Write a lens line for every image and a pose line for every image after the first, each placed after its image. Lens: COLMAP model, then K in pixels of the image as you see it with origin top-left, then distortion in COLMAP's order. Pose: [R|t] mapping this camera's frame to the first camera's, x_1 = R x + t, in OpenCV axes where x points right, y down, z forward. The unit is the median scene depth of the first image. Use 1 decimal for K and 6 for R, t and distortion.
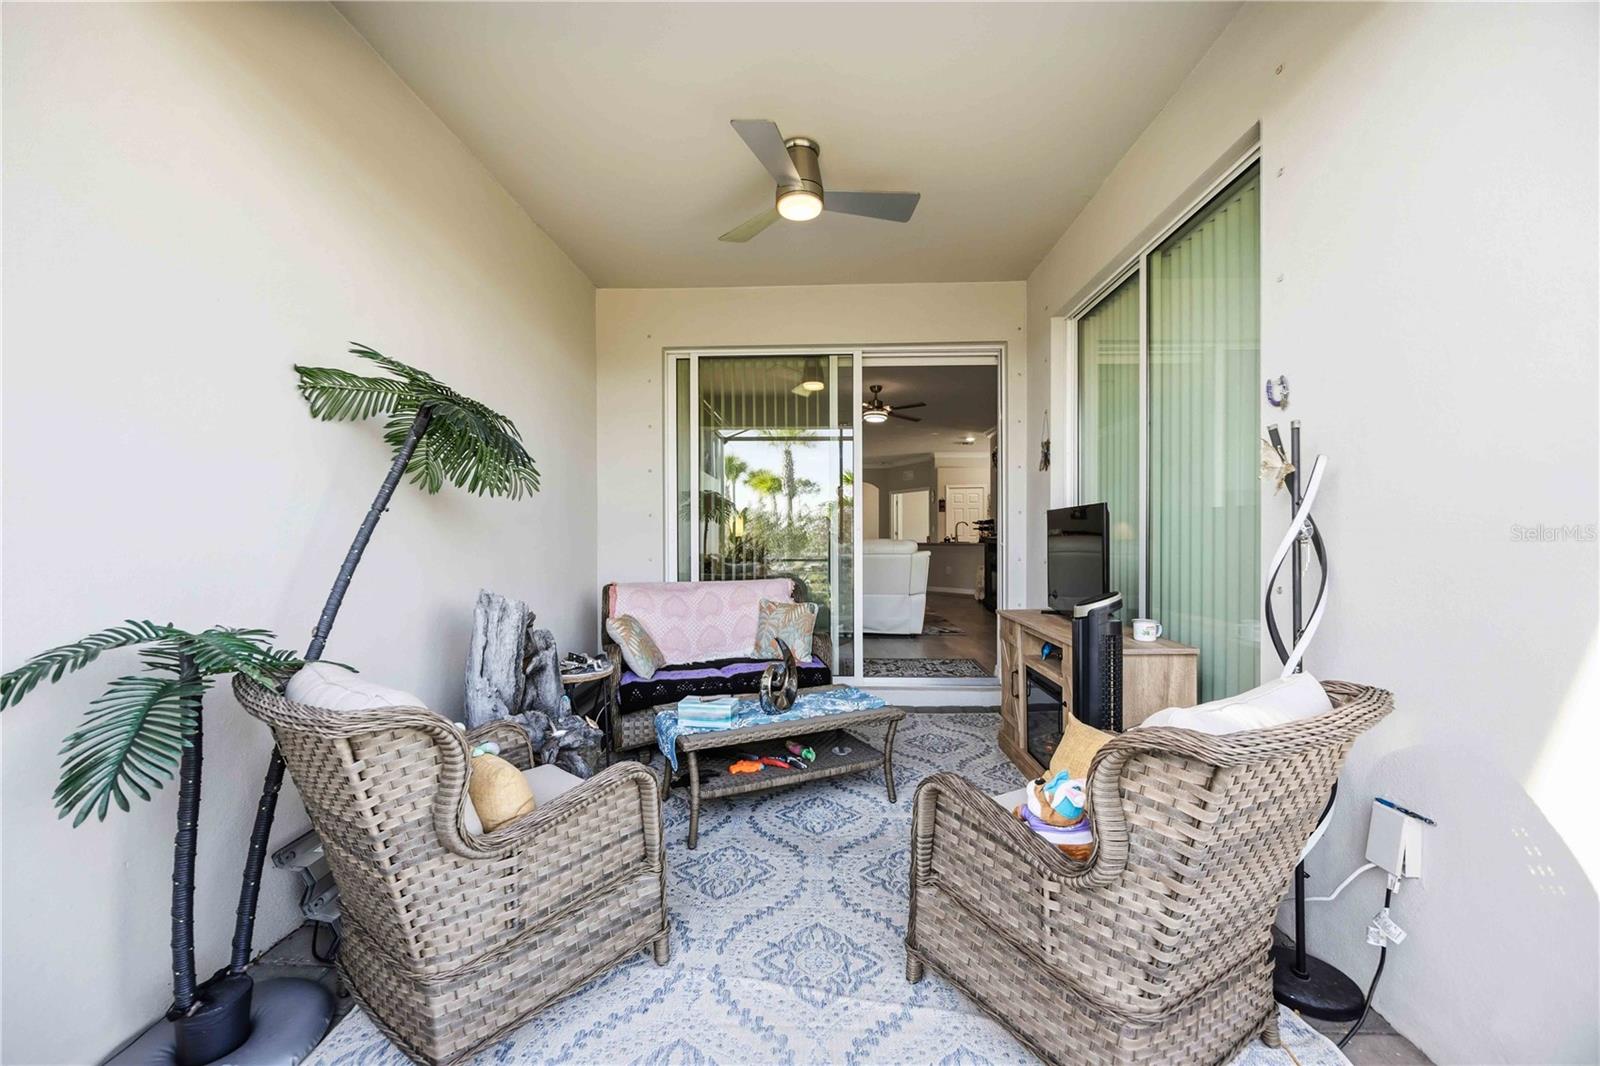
lens RADIAL K [[620.9, 0, 800.9], [0, 620.9, 537.6], [0, 0, 1]] dist [-0.002733, -0.000051]
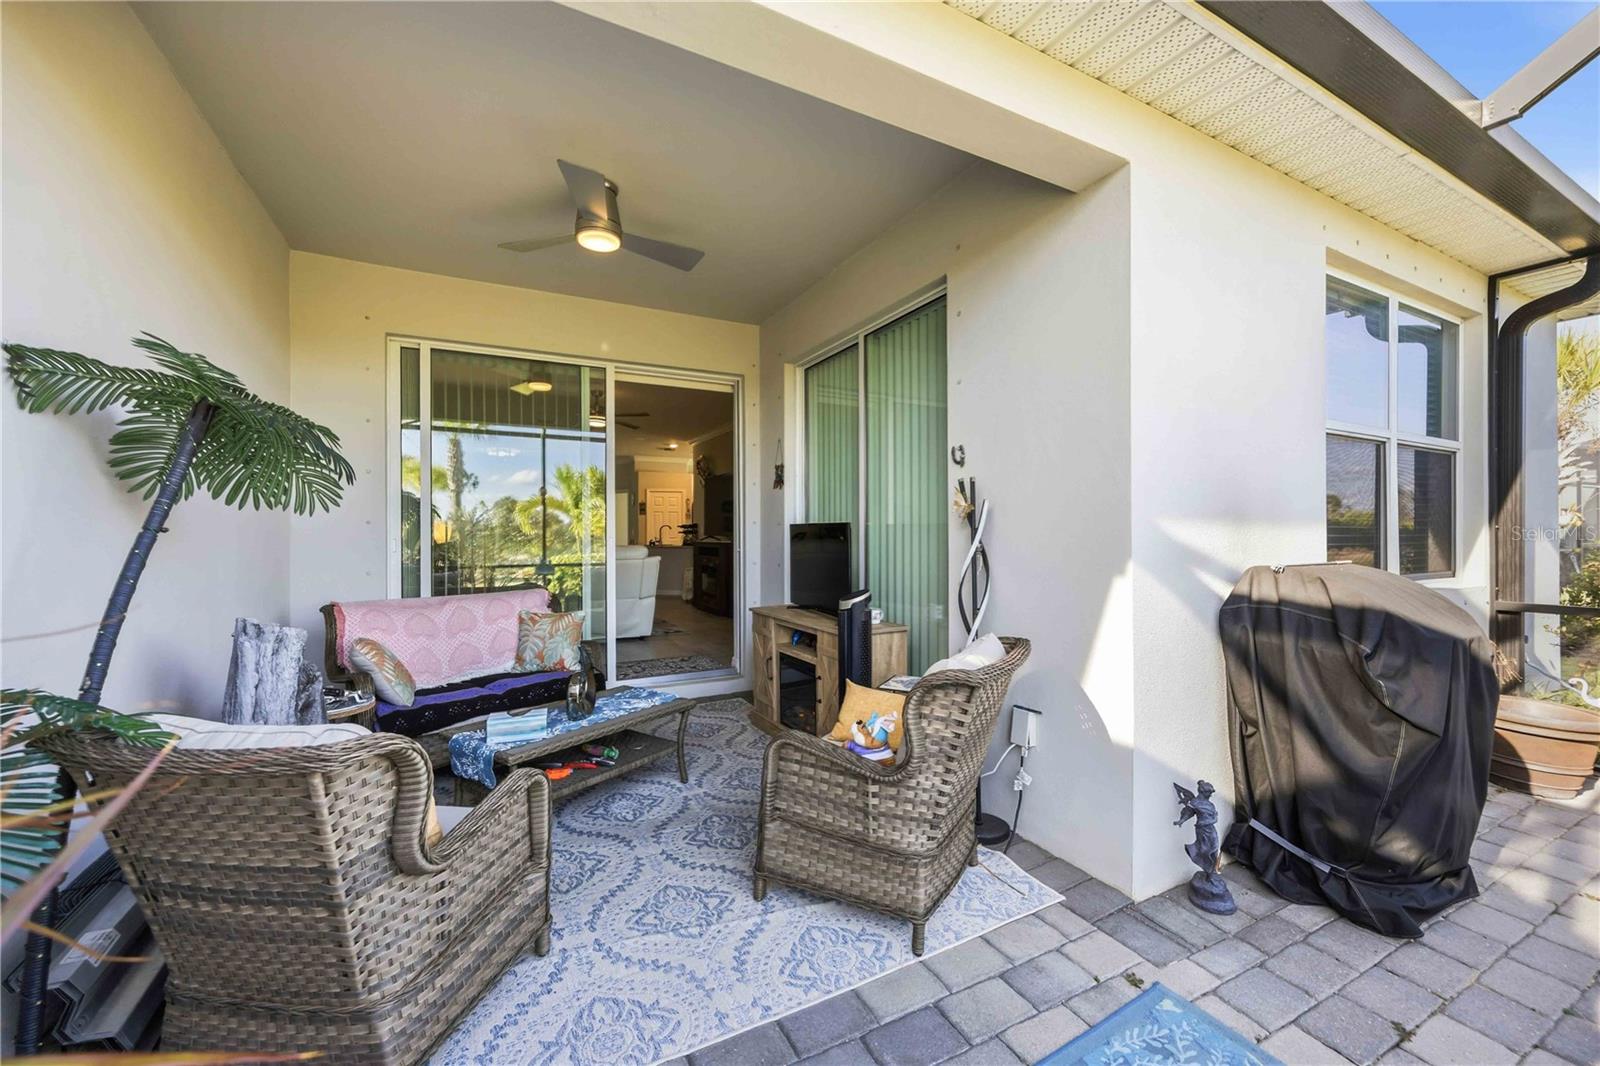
lens RADIAL K [[628.9, 0, 816.7], [0, 628.9, 529.5], [0, 0, 1]] dist [-0.002268, -0.000208]
pose [[0.860727, 0.003440, 0.509054, -0.331890], [0.002672, 0.999933, -0.011274, -0.032888], [-0.509059, 0.011064, 0.860660, -0.167583]]
